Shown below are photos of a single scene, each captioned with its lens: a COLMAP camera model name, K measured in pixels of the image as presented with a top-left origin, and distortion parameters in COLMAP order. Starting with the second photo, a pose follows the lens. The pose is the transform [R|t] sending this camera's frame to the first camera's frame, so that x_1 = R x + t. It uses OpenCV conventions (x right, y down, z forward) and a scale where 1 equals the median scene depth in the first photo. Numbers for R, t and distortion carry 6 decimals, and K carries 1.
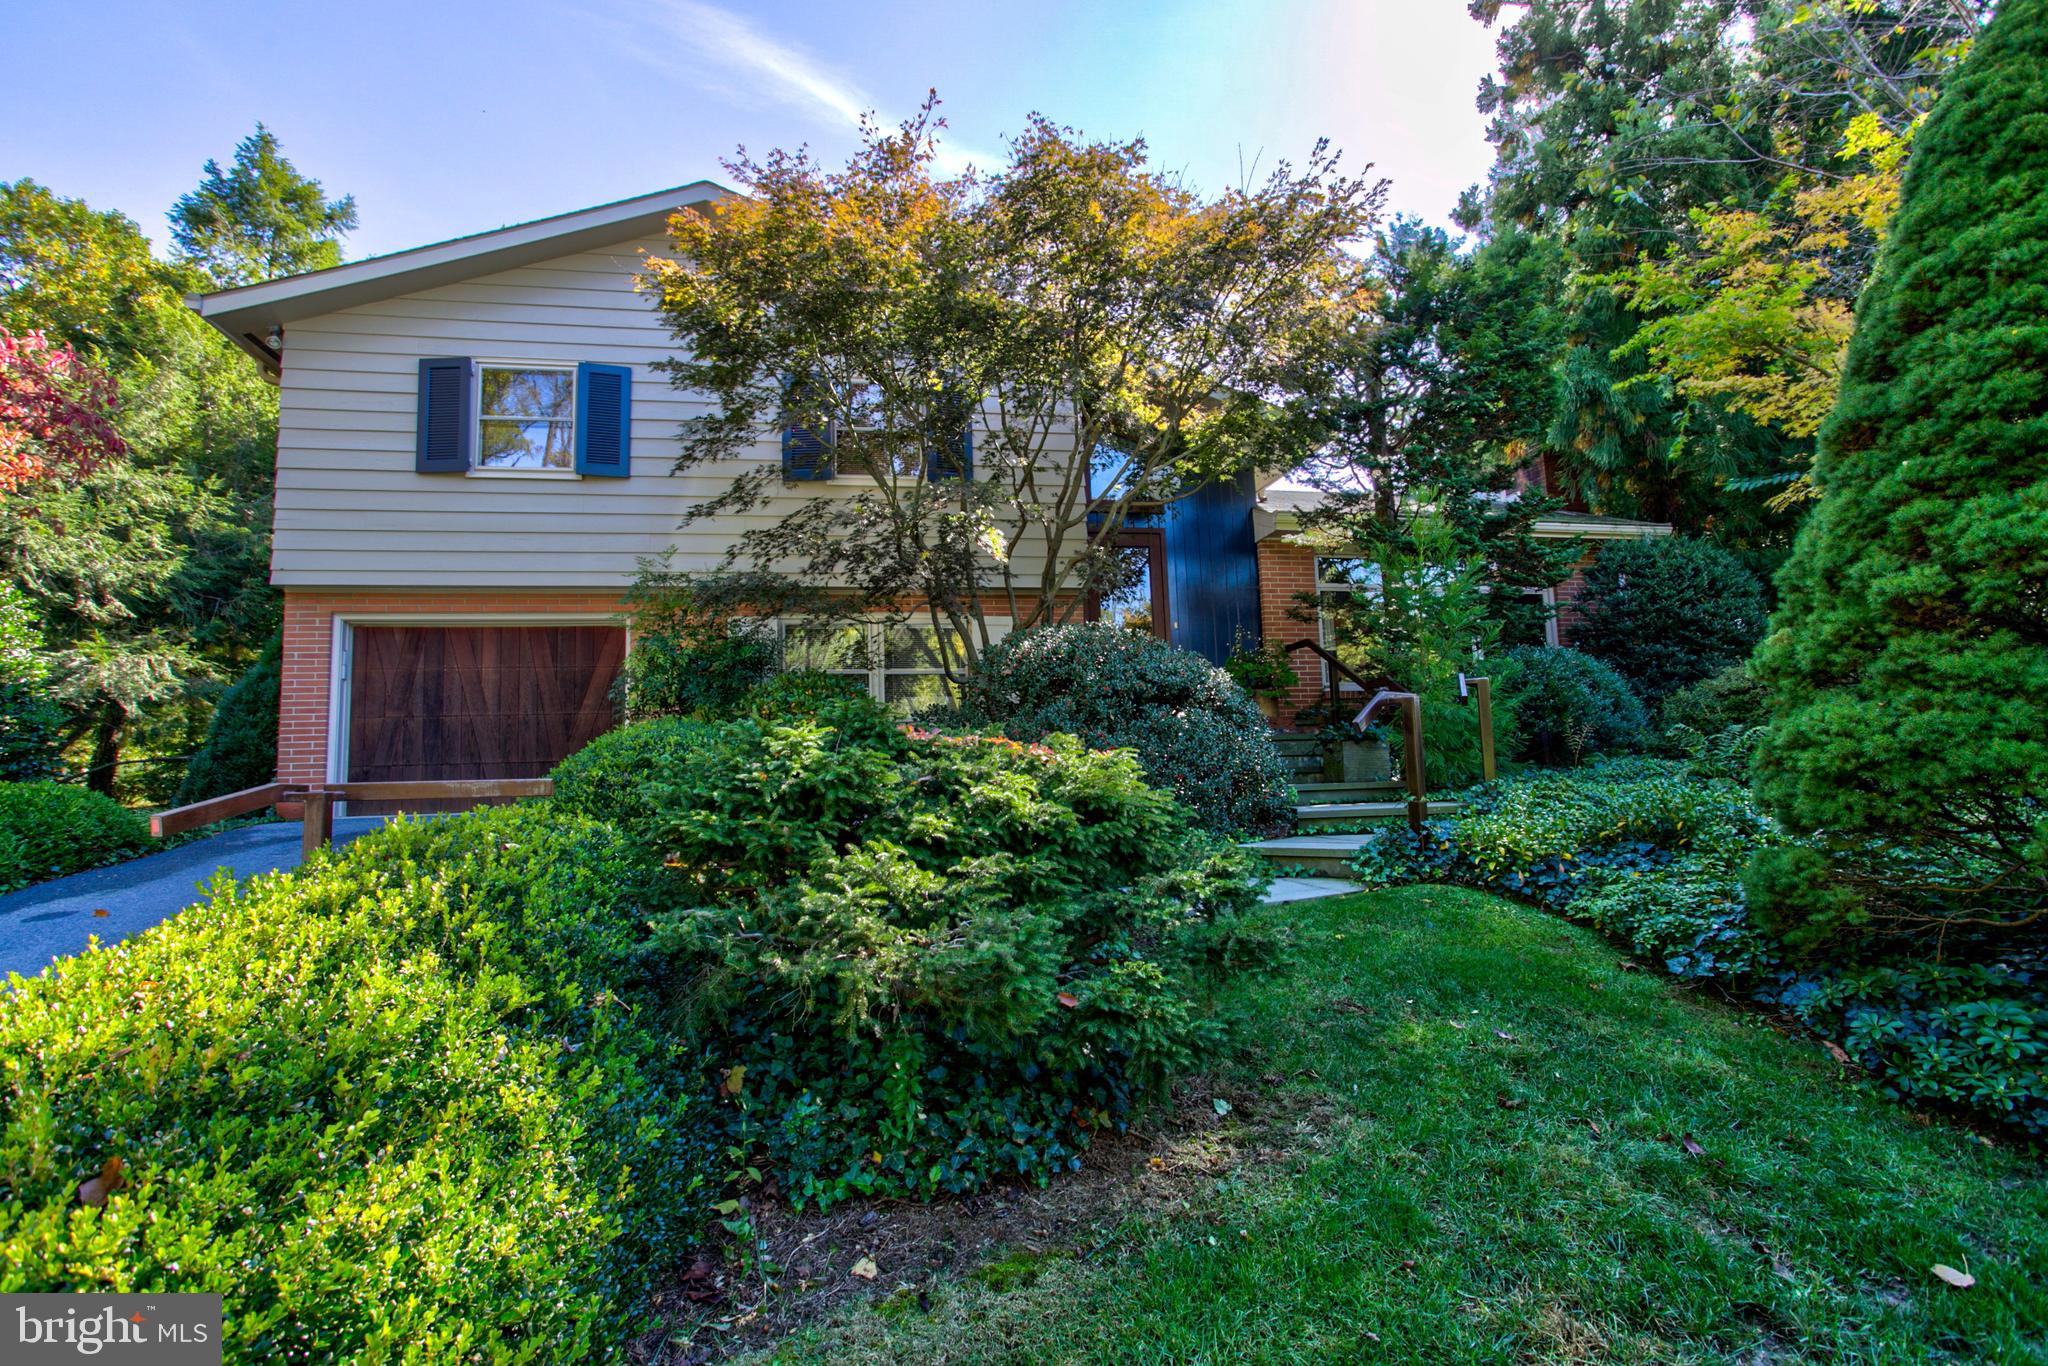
lens RADIAL K [[1003.6, 0, 1024.0], [0, 1003.6, 683.0], [0, 0, 1]] dist [-0.048776, 0.036195]
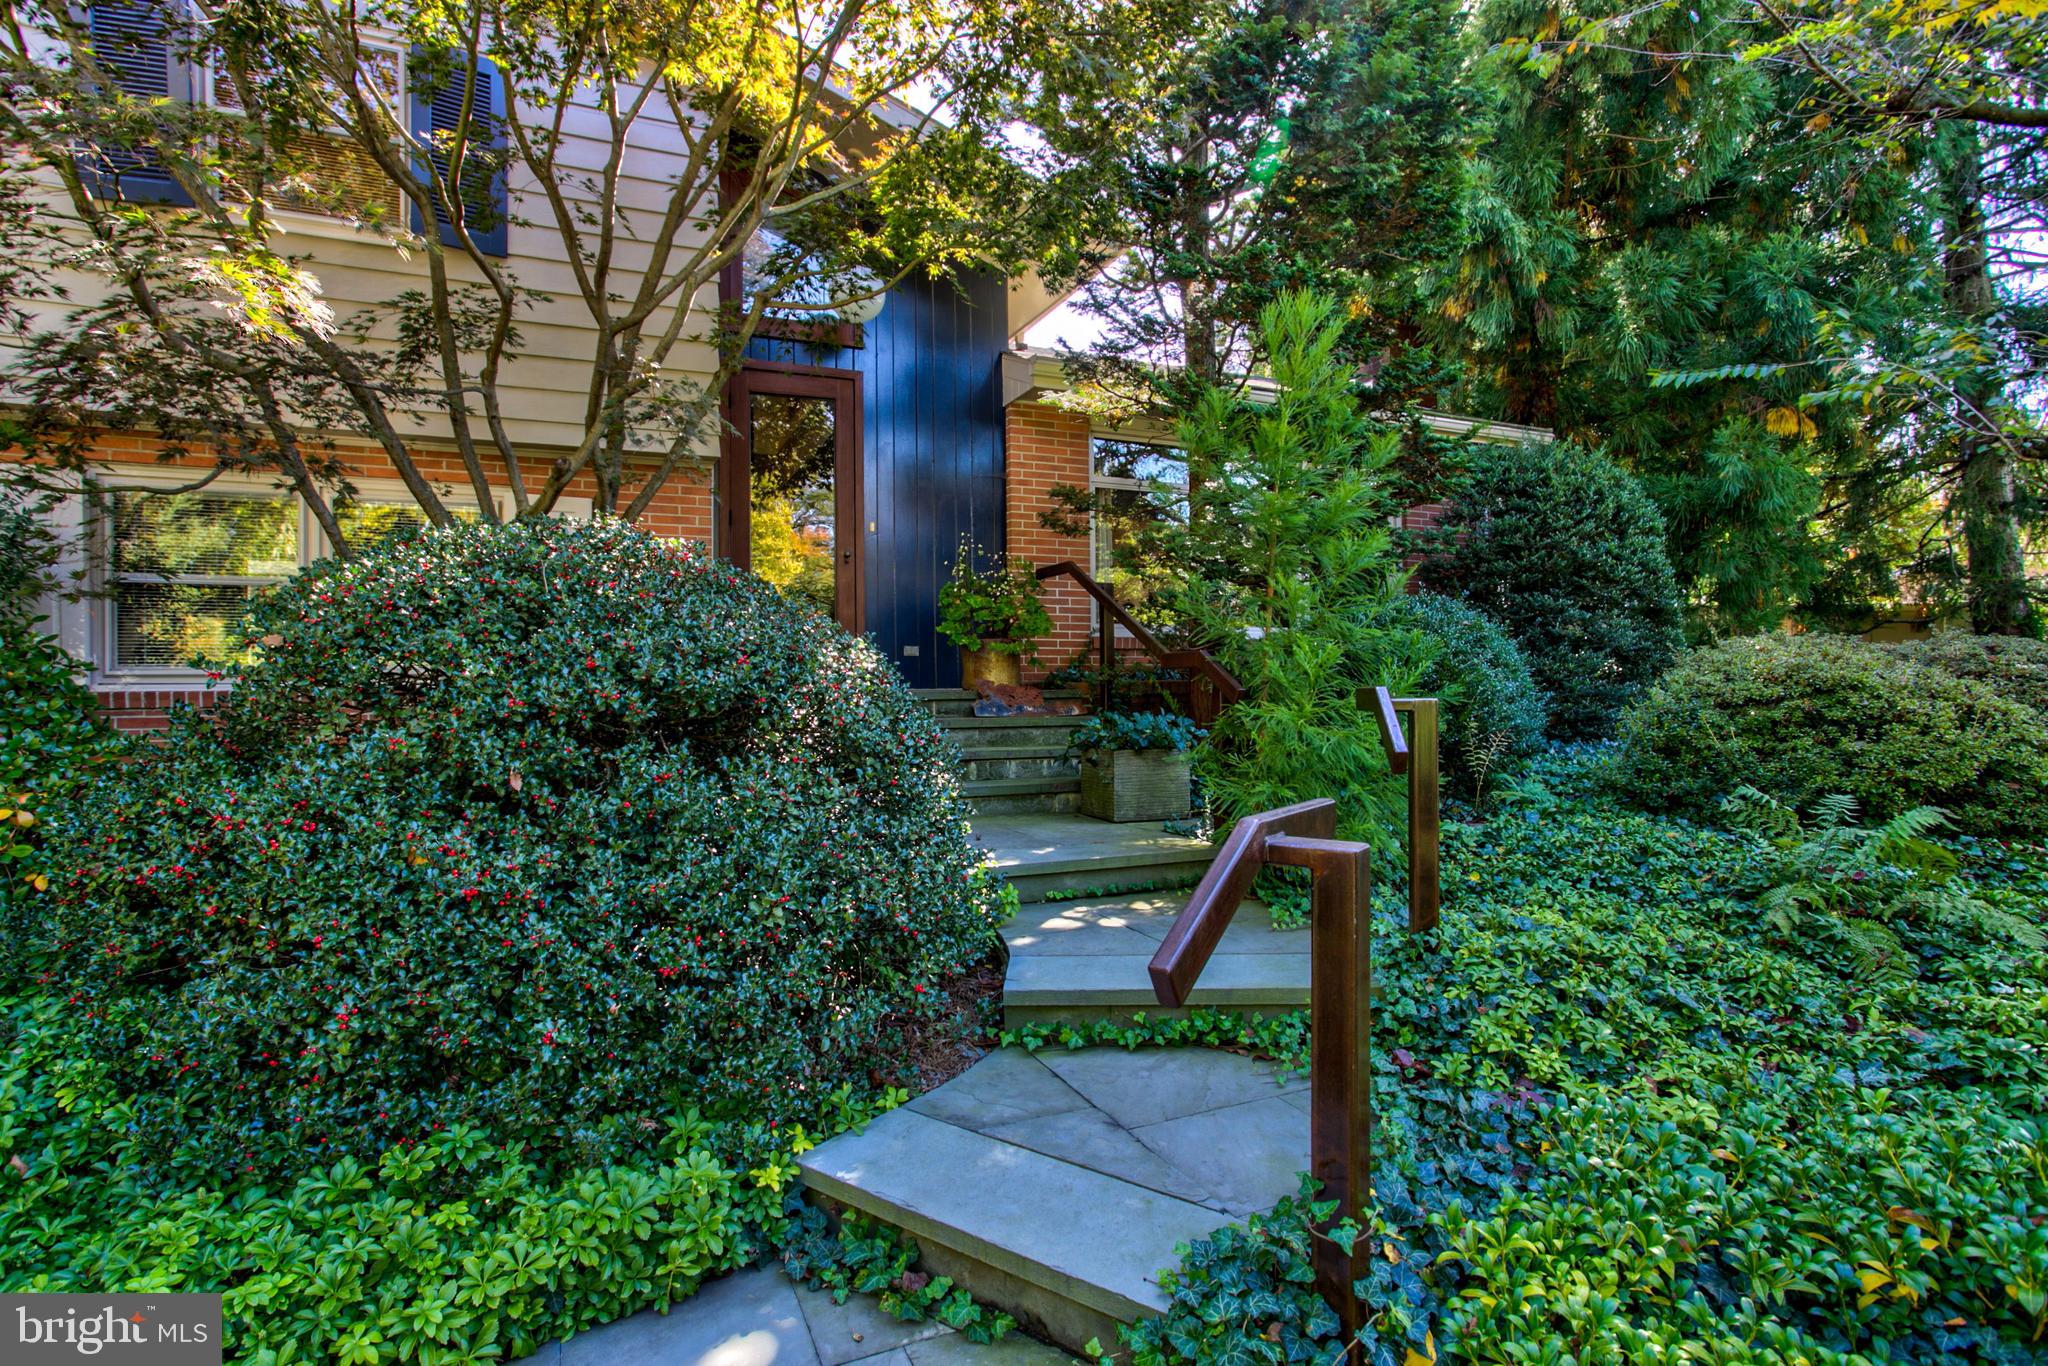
lens RADIAL K [[1003.6, 0, 1024.0], [0, 1003.6, 683.0], [0, 0, 1]] dist [-0.048776, 0.036195]
pose [[0.975604, 0.025773, 0.218019, 0.117386], [-0.048920, 0.993637, 0.101447, -0.030325], [-0.214017, -0.109638, 0.970658, 0.376914]]
